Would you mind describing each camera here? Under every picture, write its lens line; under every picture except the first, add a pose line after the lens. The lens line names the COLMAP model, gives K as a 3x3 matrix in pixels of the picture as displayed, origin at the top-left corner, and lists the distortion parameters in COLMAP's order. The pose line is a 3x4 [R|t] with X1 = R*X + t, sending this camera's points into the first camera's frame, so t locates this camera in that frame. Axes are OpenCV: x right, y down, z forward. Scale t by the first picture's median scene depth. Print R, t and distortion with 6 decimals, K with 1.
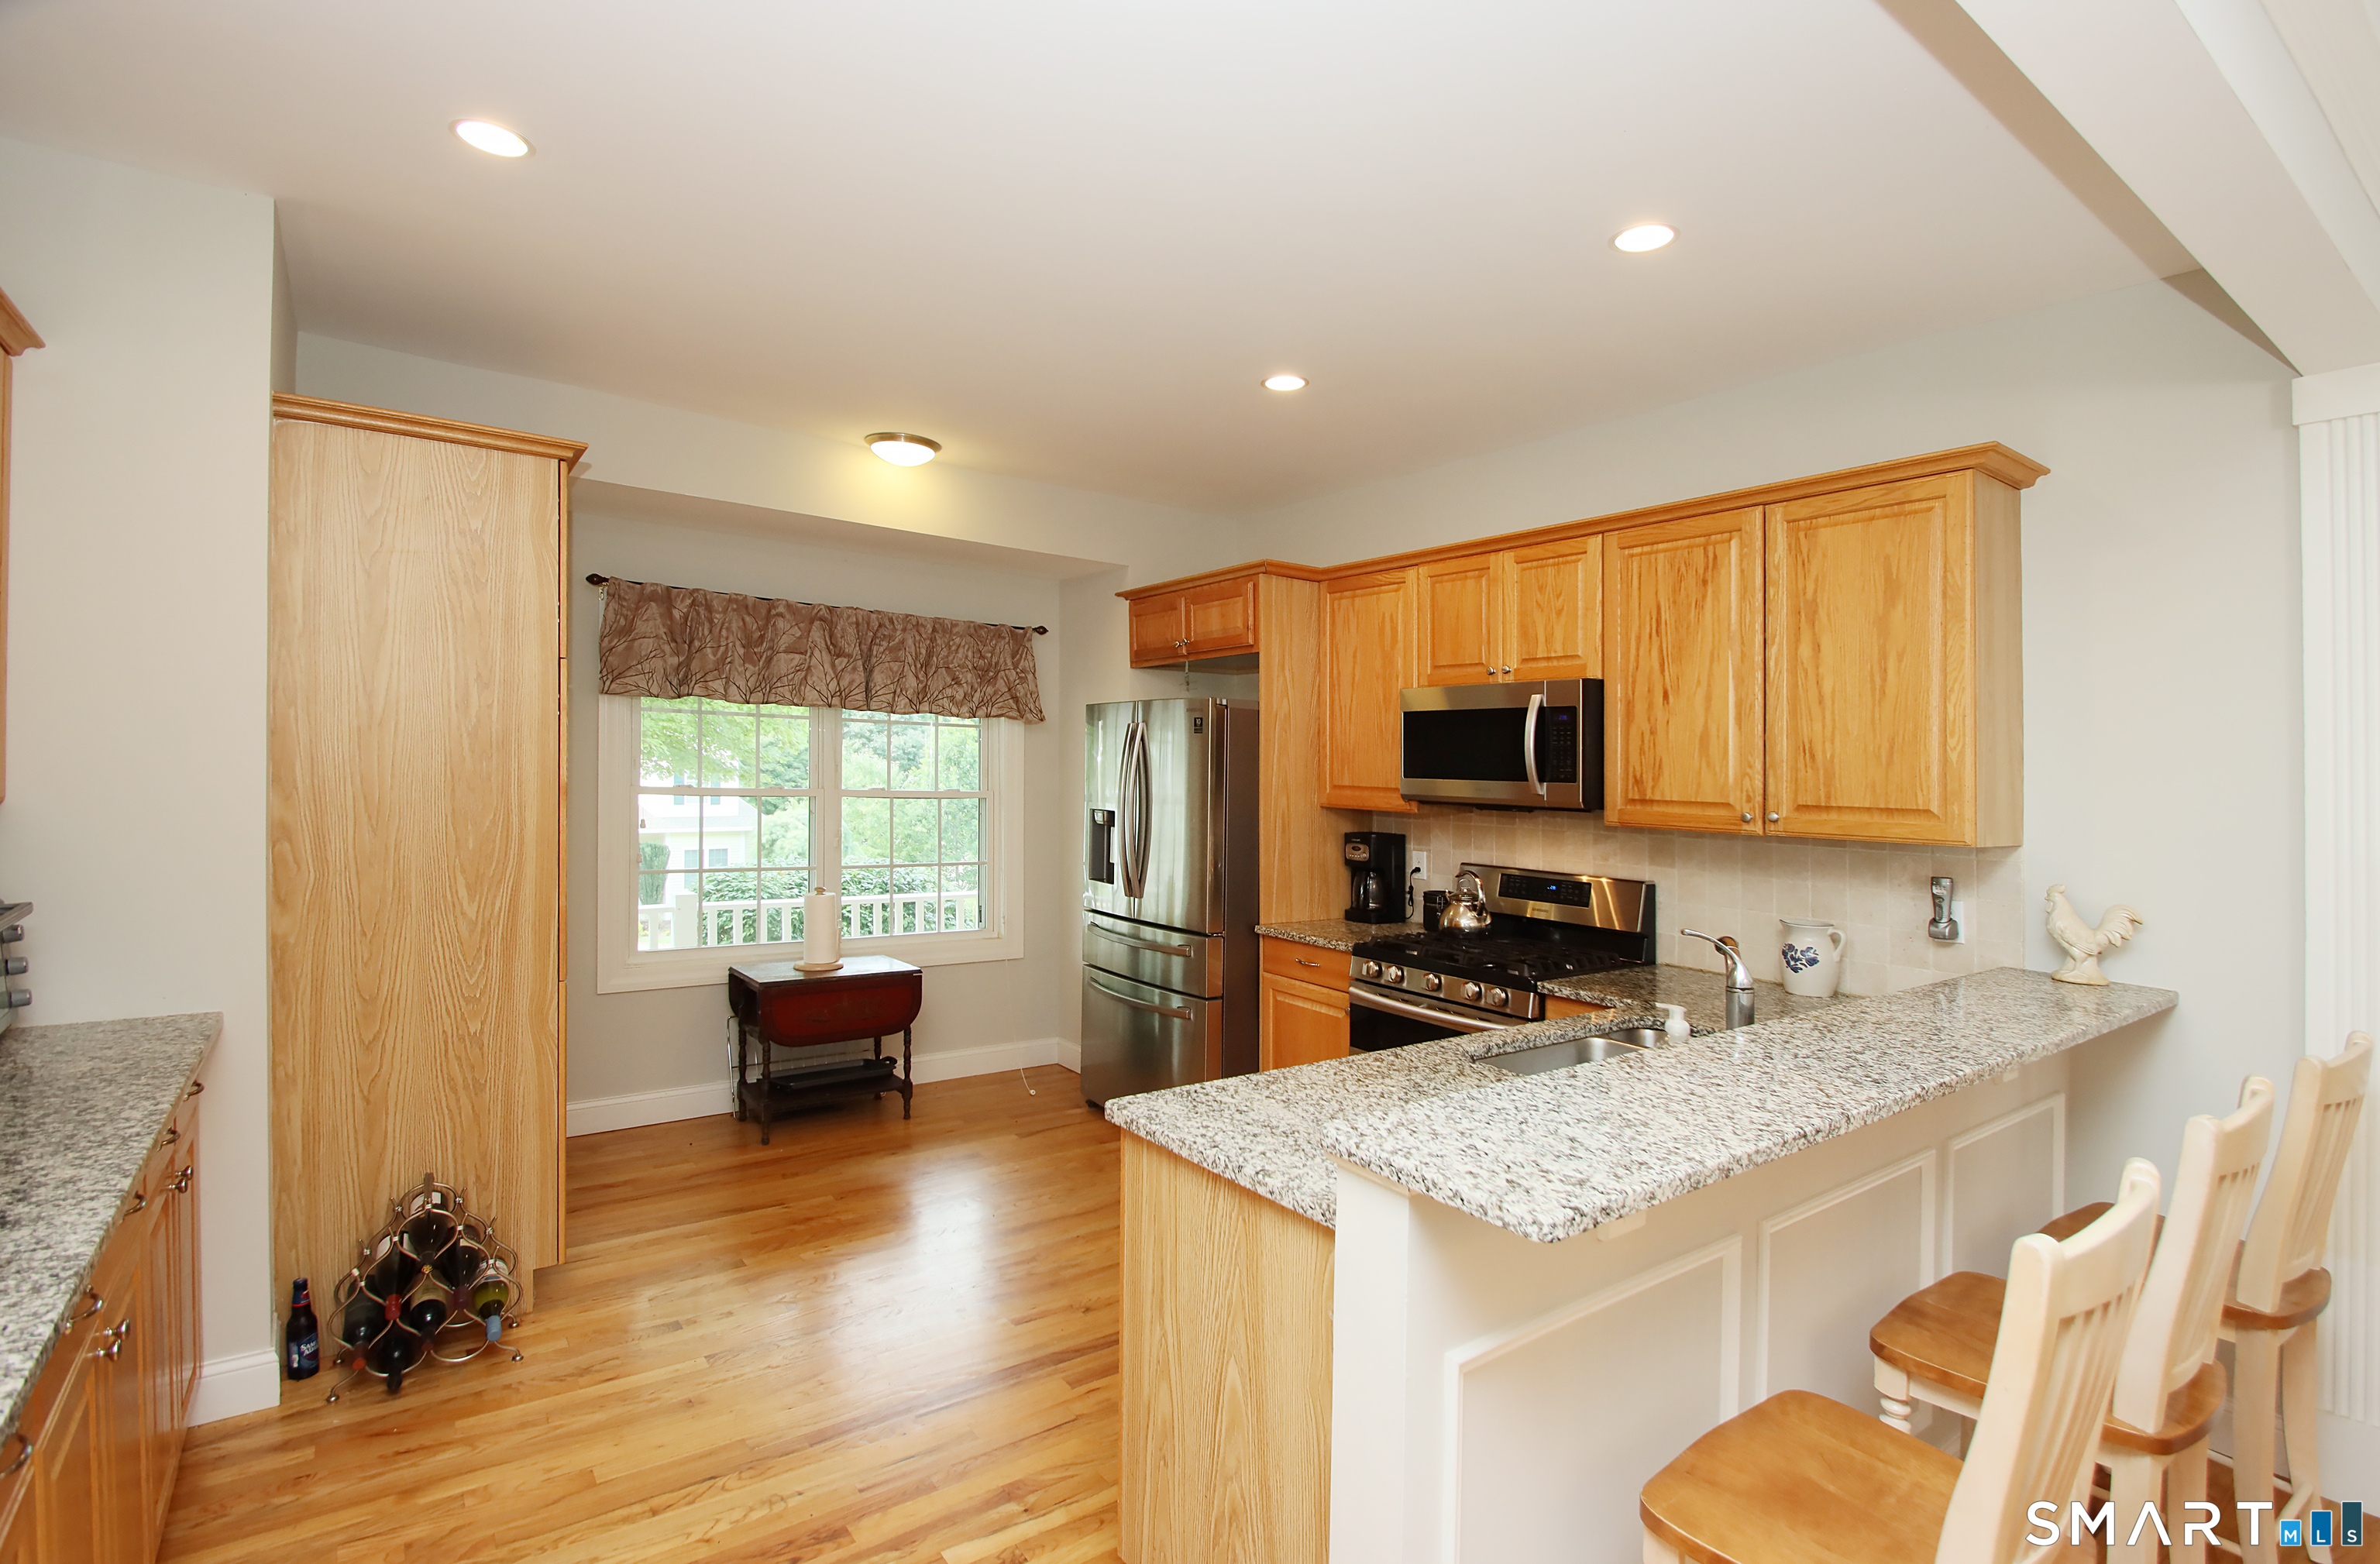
lens RADIAL K [[1122.2, 0, 1243.4], [0, 1122.2, 799.6], [0, 0, 1]] dist [0.005194, -0.013156]
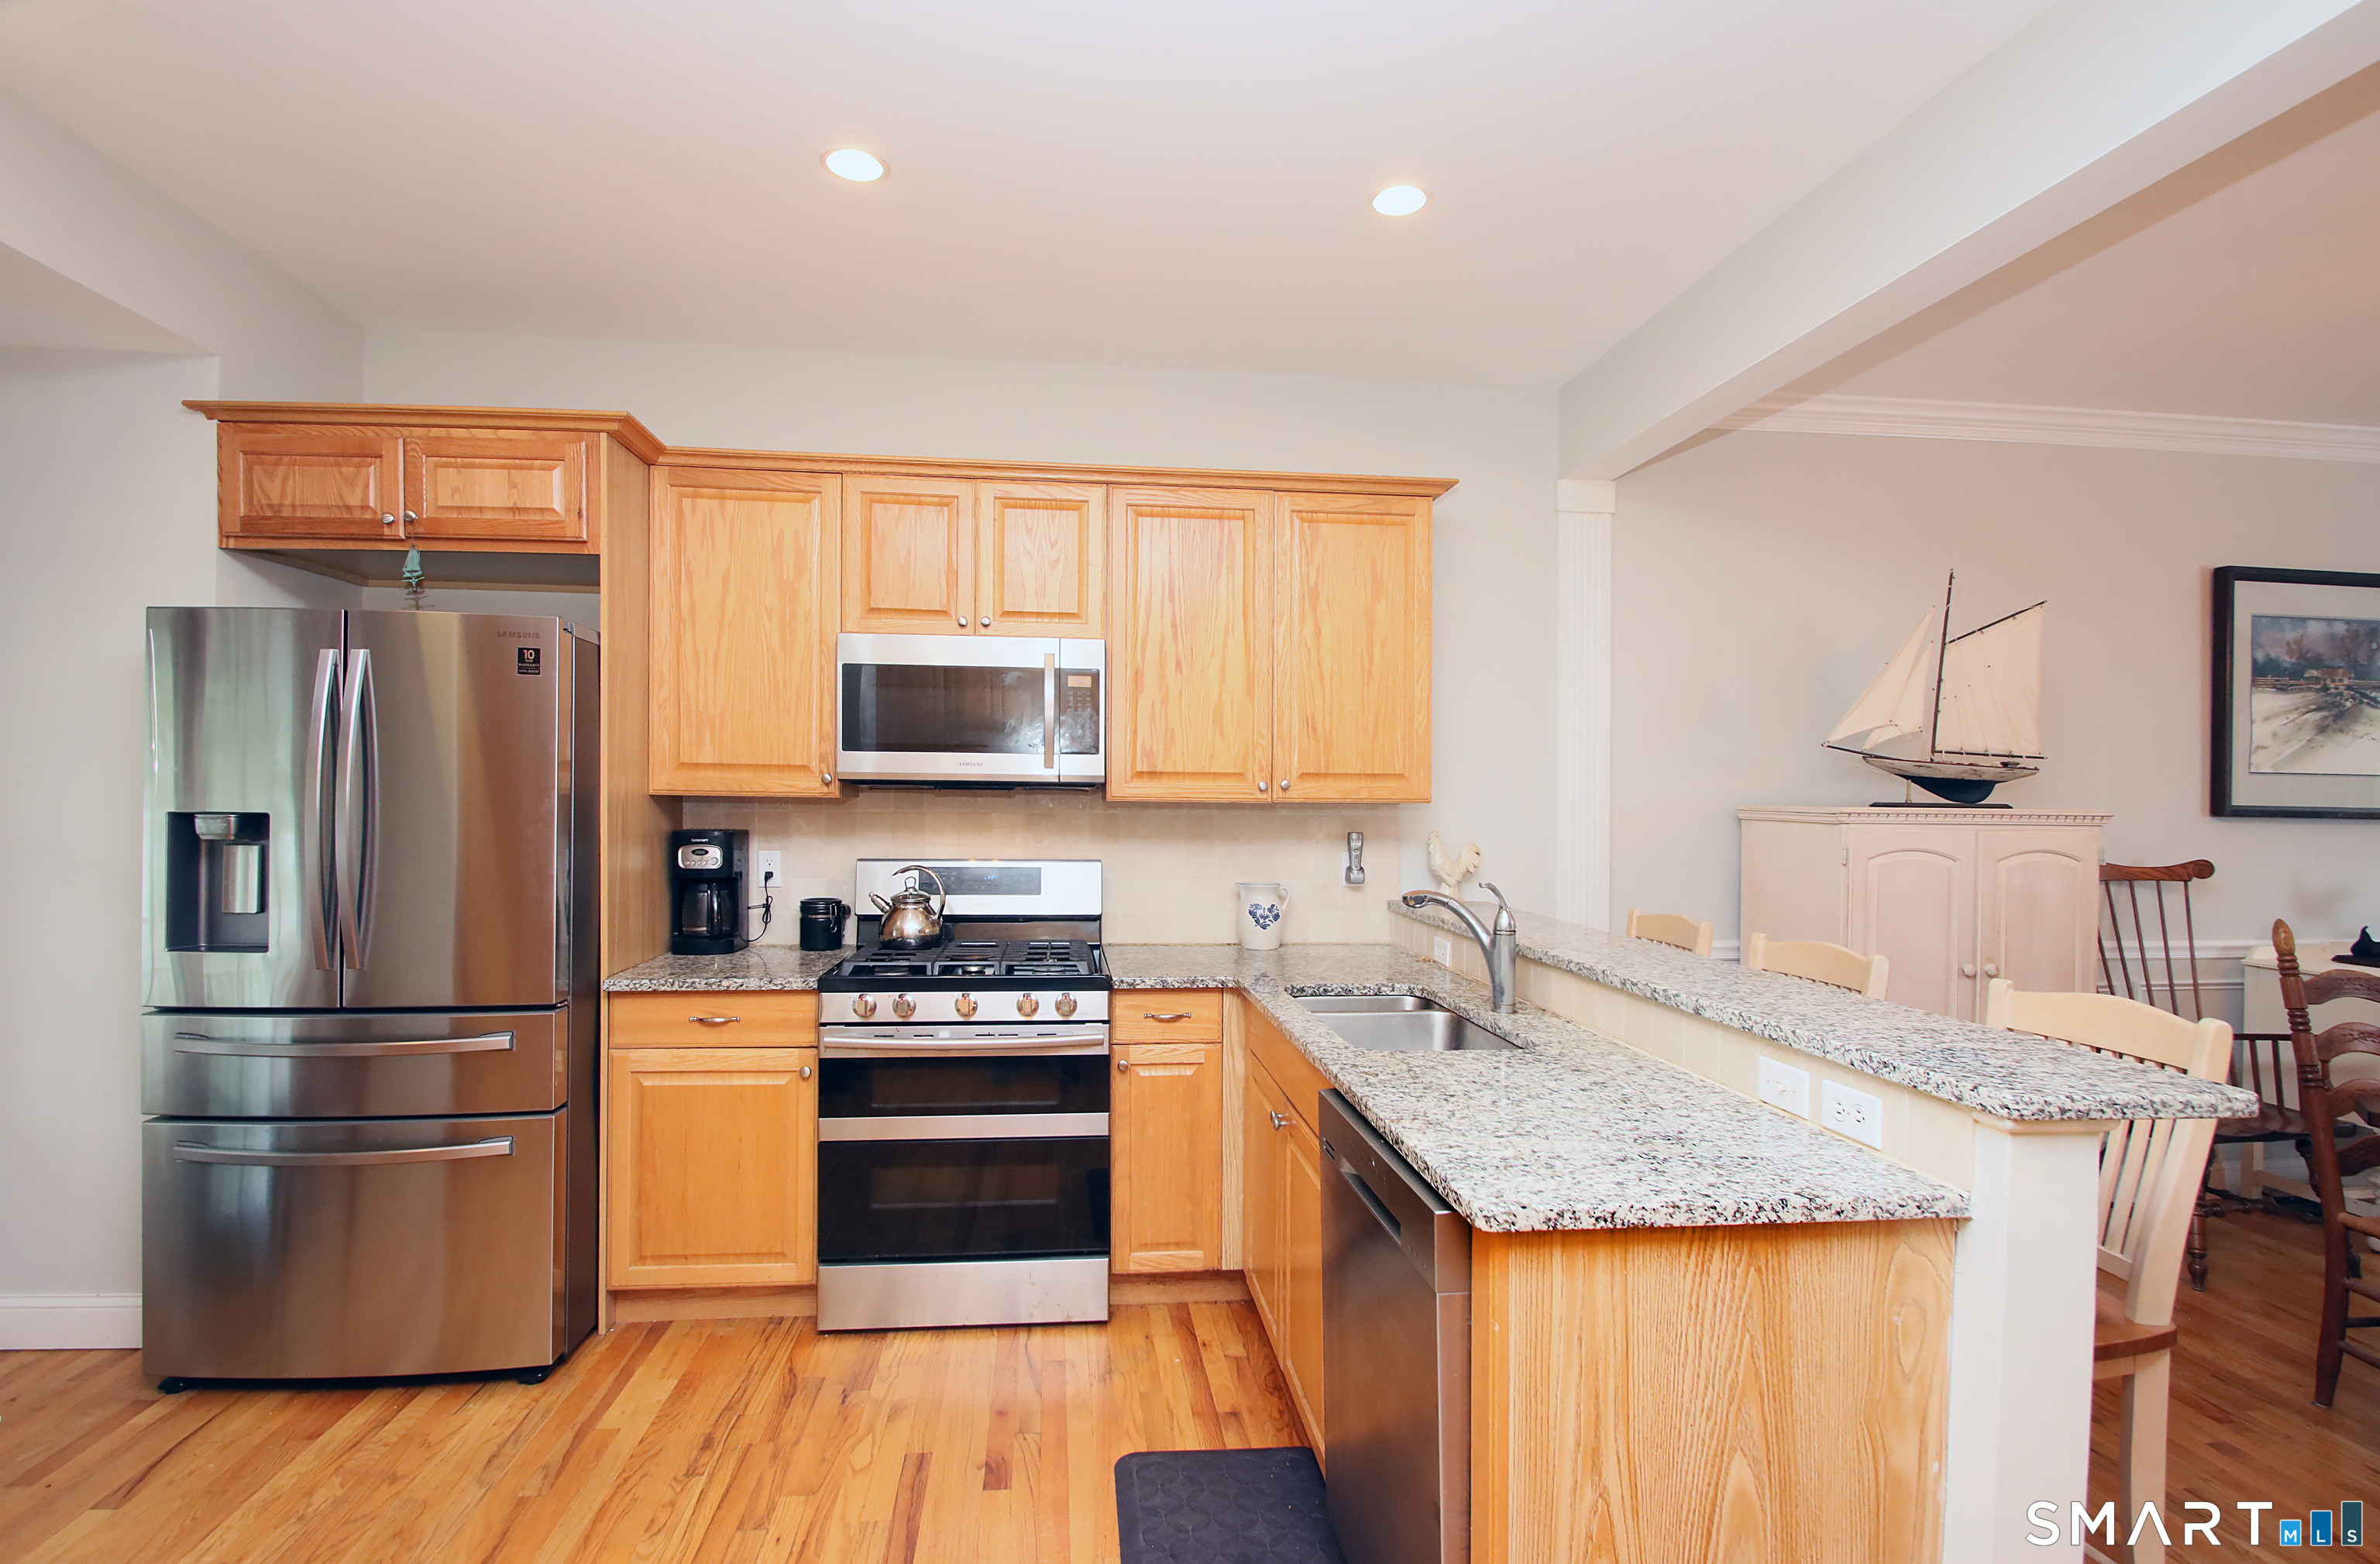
lens RADIAL K [[1122.2, 0, 1074.8], [0, 1122.2, 808.4], [0, 0, 1]] dist [0.005194, -0.013156]
pose [[0.533688, -0.023748, 0.845348, -0.426563], [0.027833, 0.999557, 0.010508, 0.016741], [-0.845223, 0.017920, 0.534113, 0.467090]]
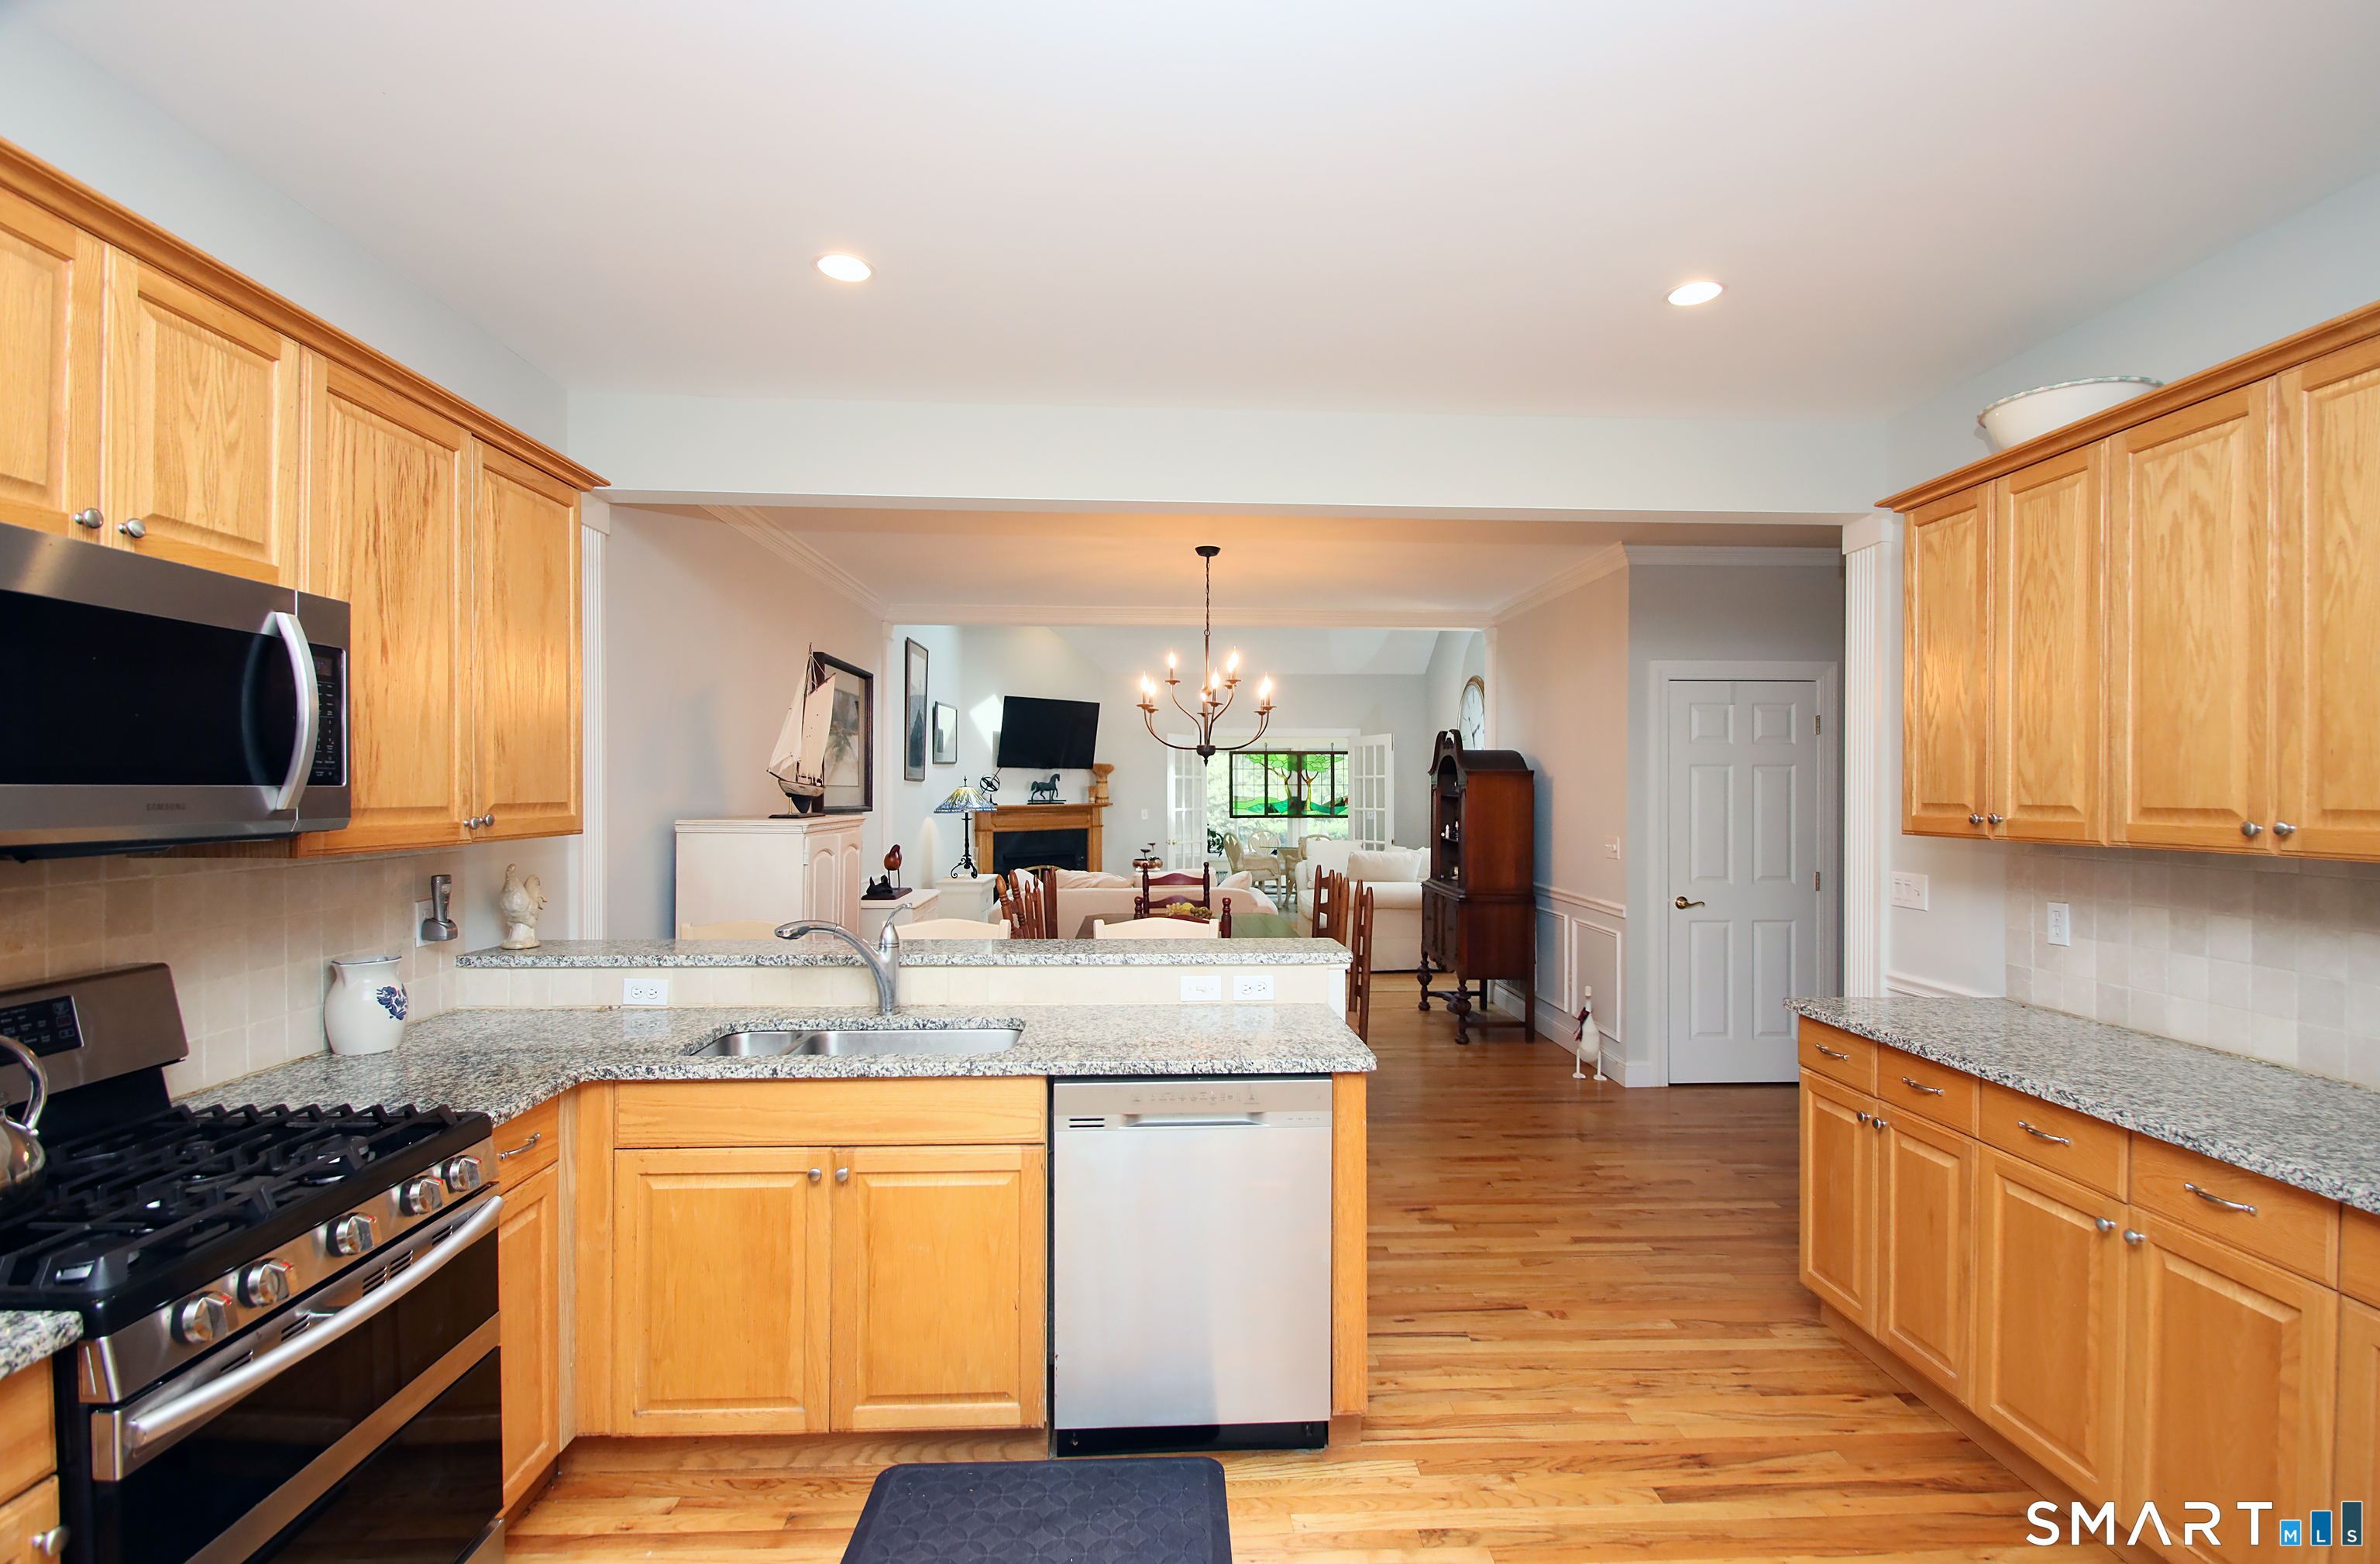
lens RADIAL K [[1122.2, 0, 1180.5], [0, 1122.2, 804.4], [0, 0, 1]] dist [0.005194, -0.013156]
pose [[-0.805516, -0.036001, 0.591479, -0.338997], [-0.006957, 0.998659, 0.051310, -0.031868], [-0.592533, 0.037216, -0.804686, 1.061653]]
